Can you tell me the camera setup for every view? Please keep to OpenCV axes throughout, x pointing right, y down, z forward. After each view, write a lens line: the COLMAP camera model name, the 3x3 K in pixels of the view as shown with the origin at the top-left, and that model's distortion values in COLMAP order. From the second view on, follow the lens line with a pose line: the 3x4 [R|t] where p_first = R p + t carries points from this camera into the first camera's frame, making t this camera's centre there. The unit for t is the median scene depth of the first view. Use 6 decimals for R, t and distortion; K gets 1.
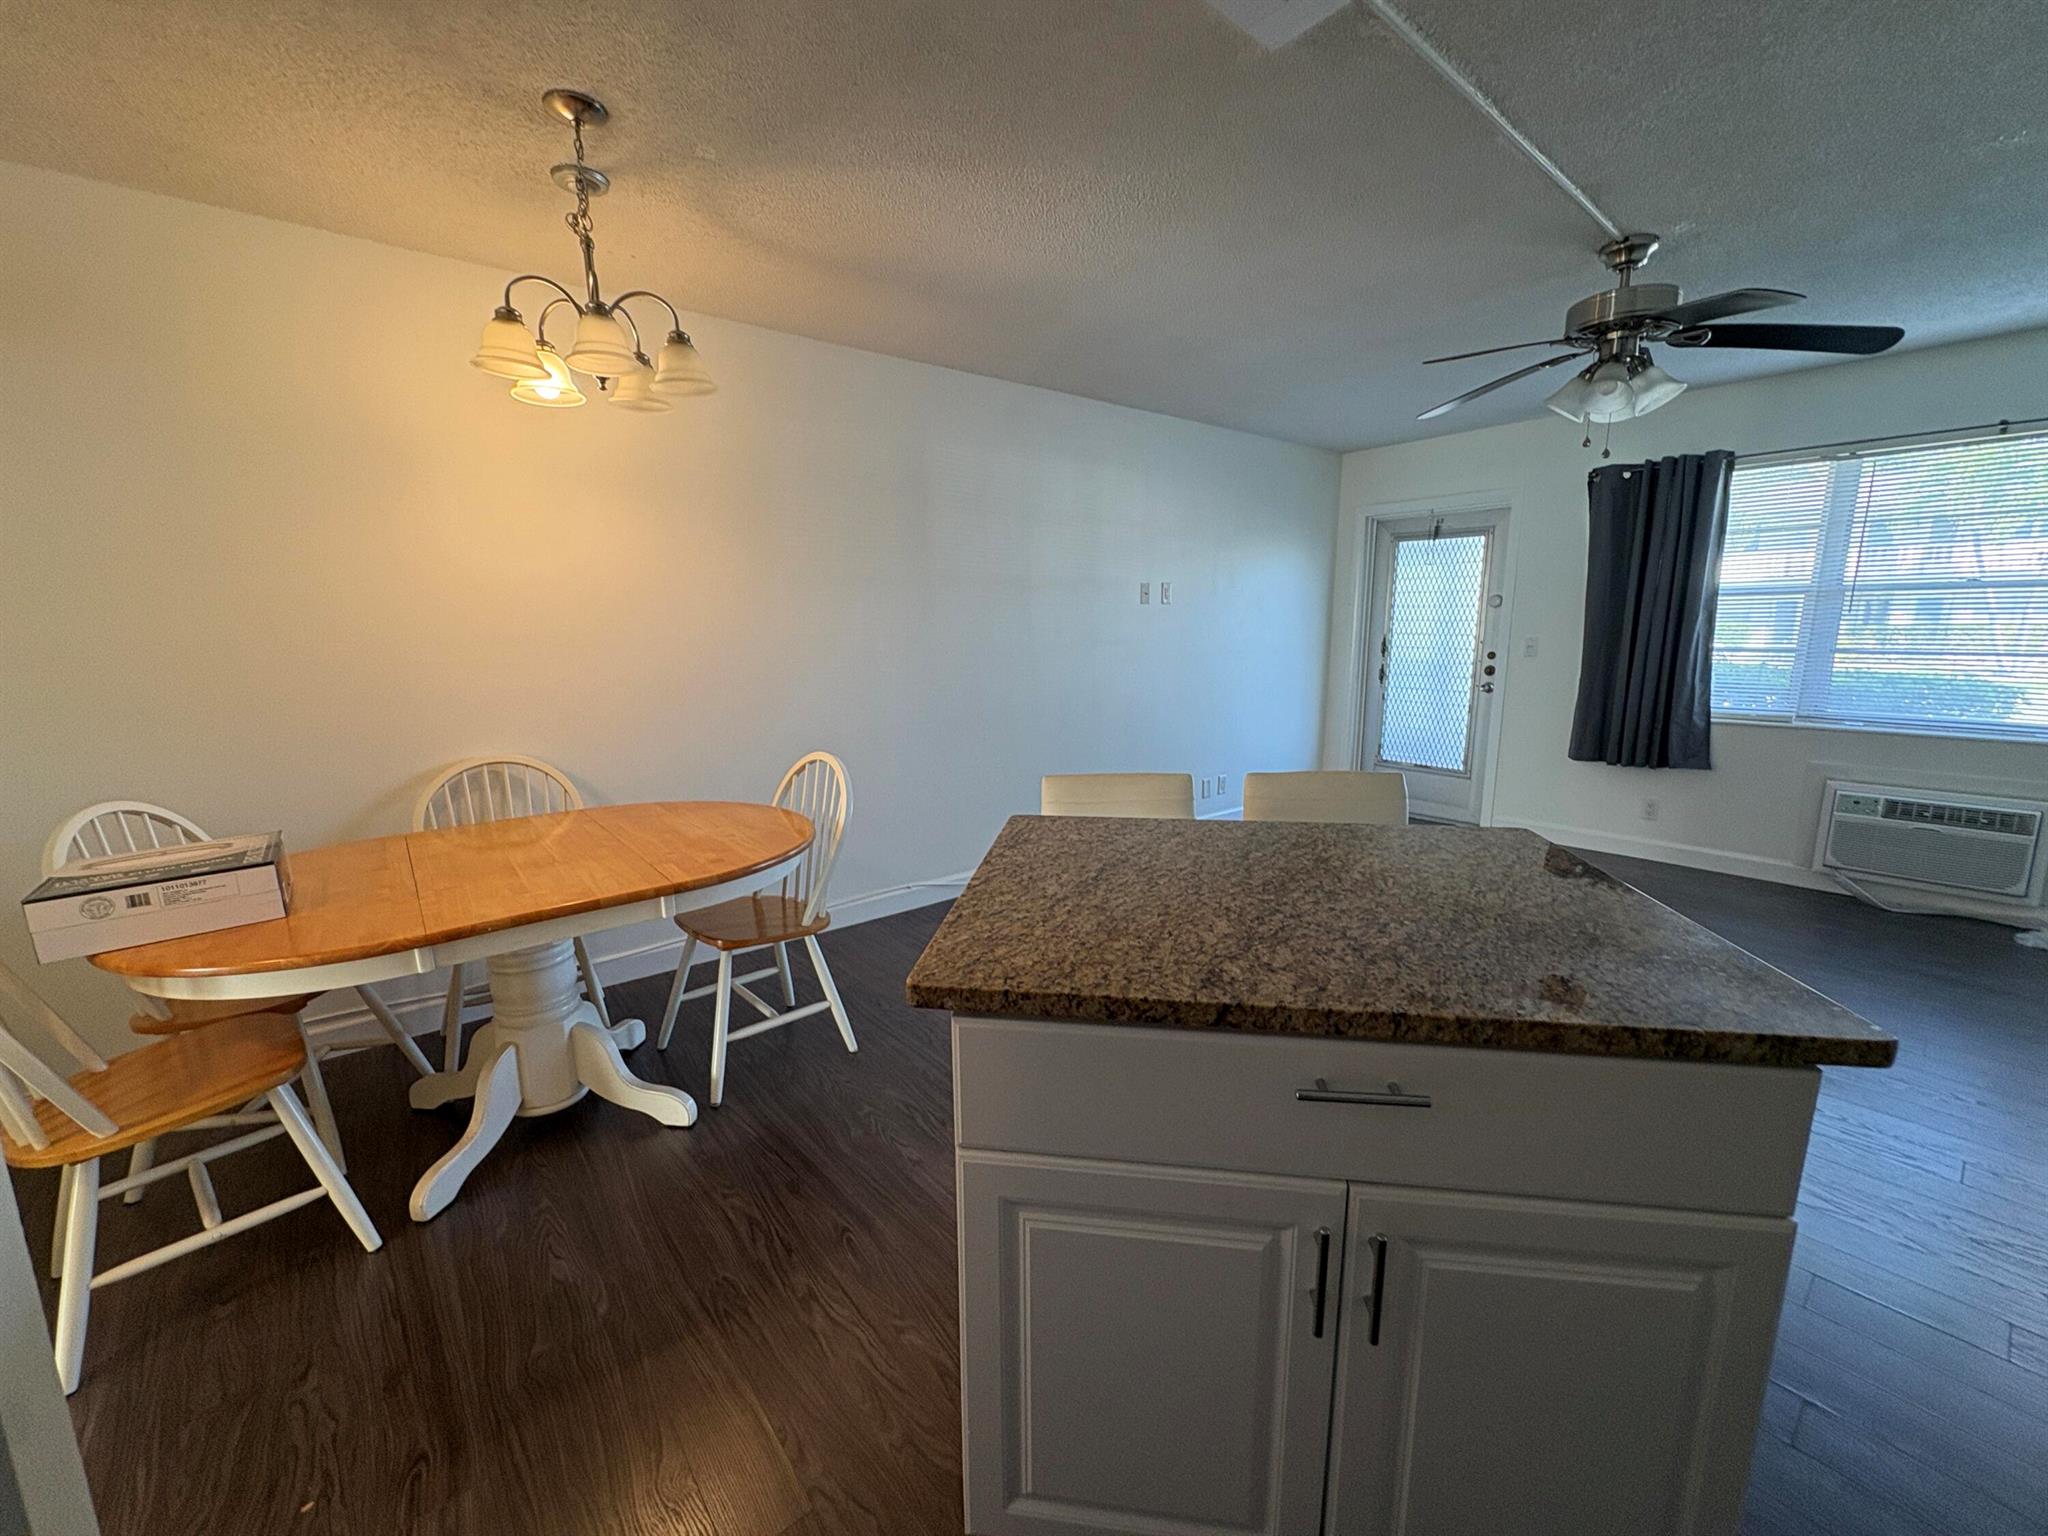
lens RADIAL K [[820.6, 0, 1026.8], [0, 820.6, 775.2], [0, 0, 1]] dist [-0.002661, -0.000113]
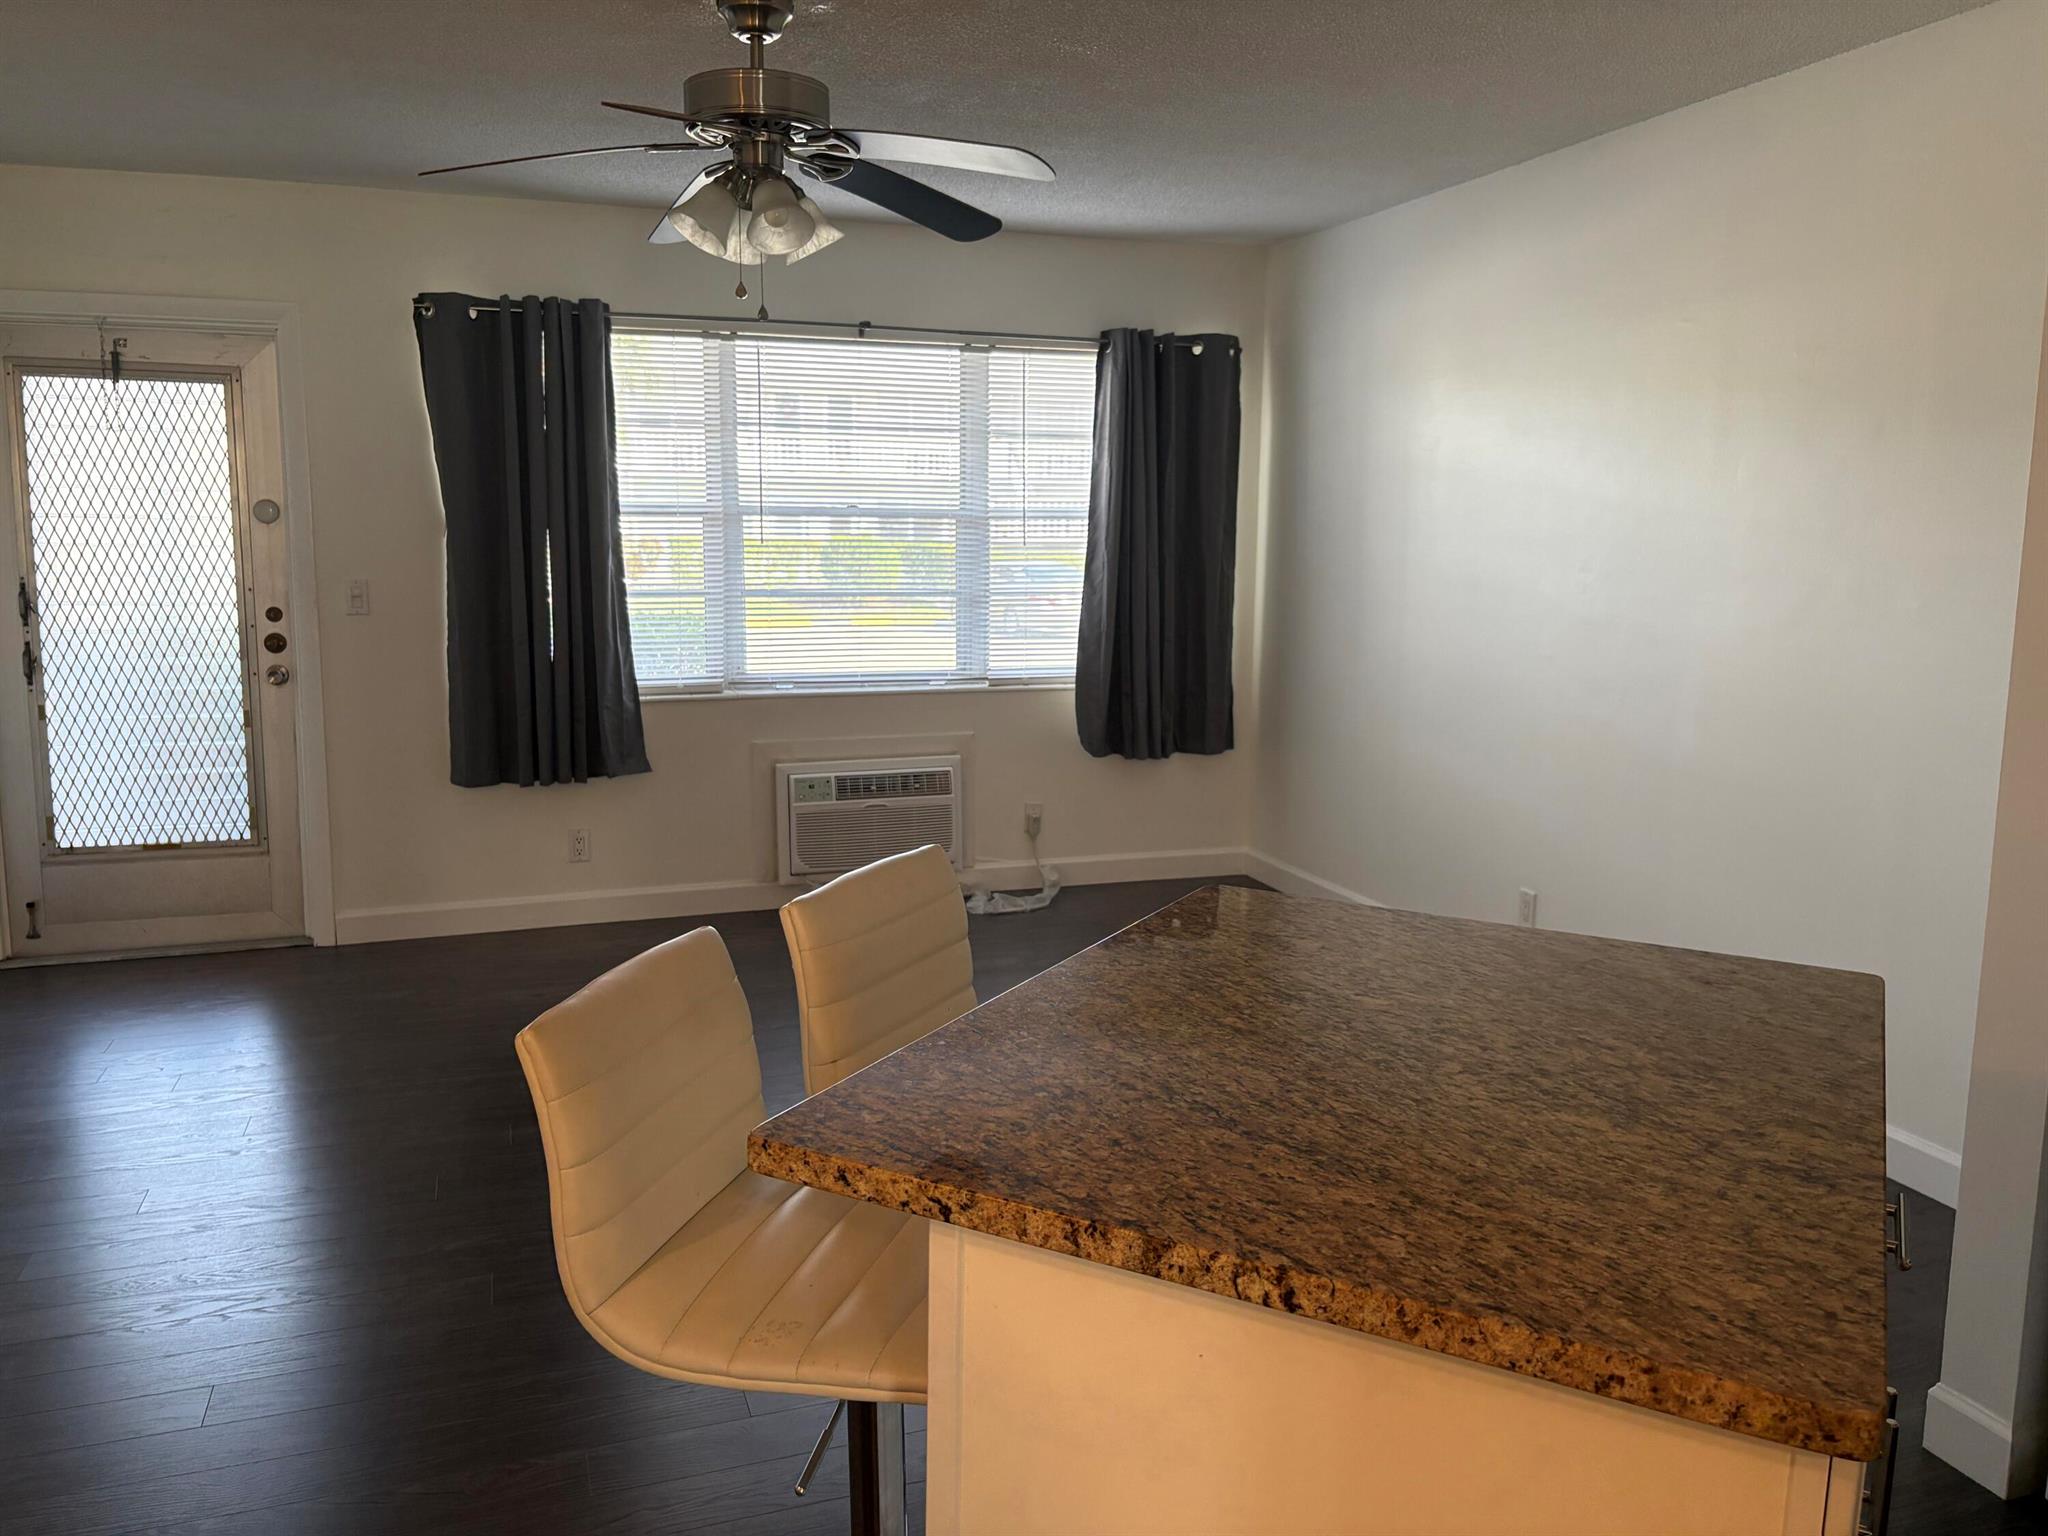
lens RADIAL K [[1565.7, 0, 1024.7], [0, 1565.7, 762.2], [0, 0, 1]] dist [0.006754, 0.006617]
pose [[0.335991, -0.130539, 0.932775, -0.316721], [0.160976, 0.983736, 0.079686, -0.079473], [-0.928007, 0.123380, 0.351540, 0.305520]]
